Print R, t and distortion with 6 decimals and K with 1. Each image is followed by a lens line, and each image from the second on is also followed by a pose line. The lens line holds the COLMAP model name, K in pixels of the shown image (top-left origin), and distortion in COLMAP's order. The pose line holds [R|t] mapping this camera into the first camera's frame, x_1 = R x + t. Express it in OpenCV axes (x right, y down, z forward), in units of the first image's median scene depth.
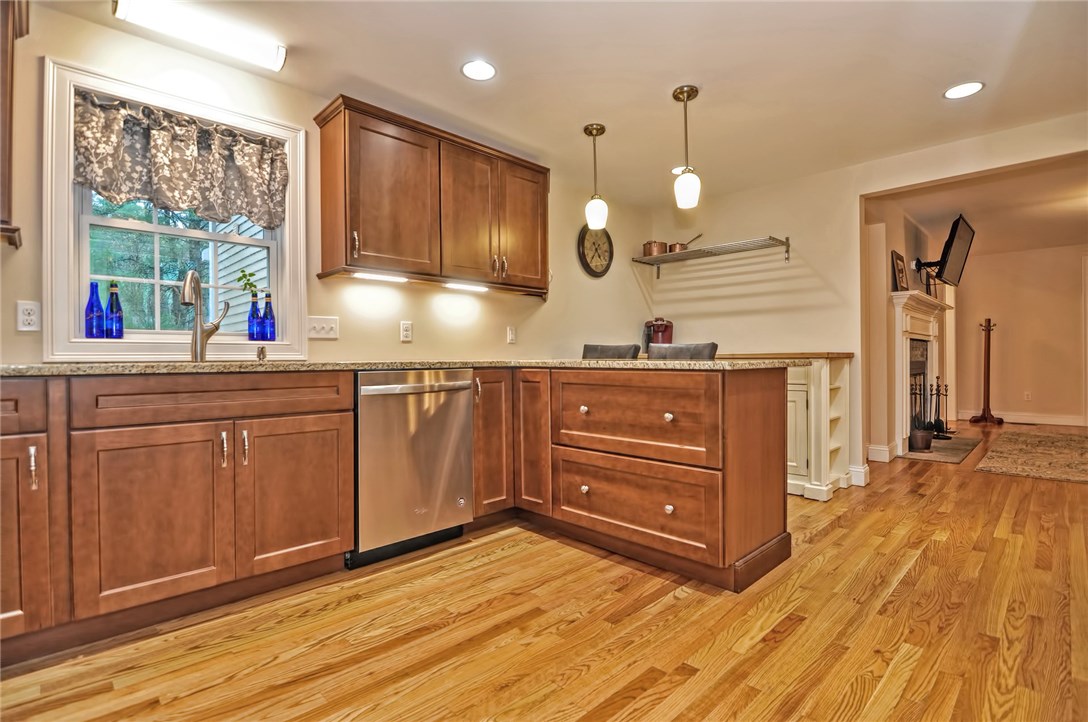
lens RADIAL K [[526.3, 0, 521.4], [0, 526.3, 359.8], [0, 0, 1]] dist [-0.022513, -0.000410]
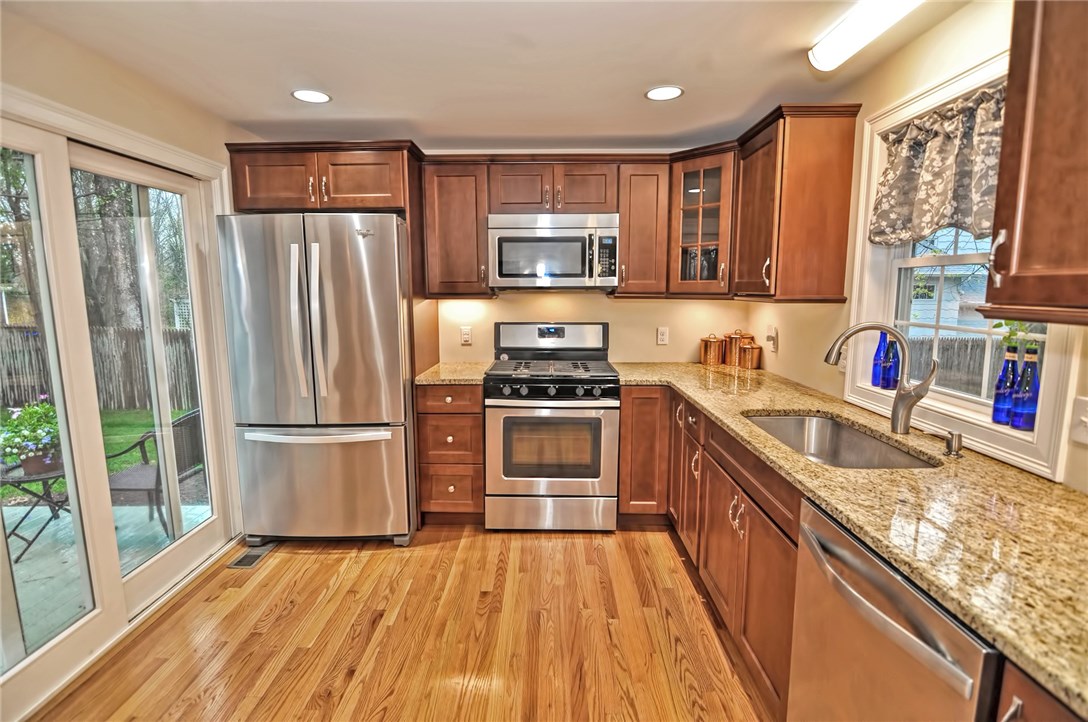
lens RADIAL K [[521.5, 0, 544.0], [0, 521.5, 361.0], [0, 0, 1]] dist [-0.002364, -0.011607]
pose [[-0.686609, 0.103994, -0.719551, 0.336827], [0.002135, 0.990001, 0.141044, -0.229819], [0.727024, 0.095306, -0.679965, 1.202103]]
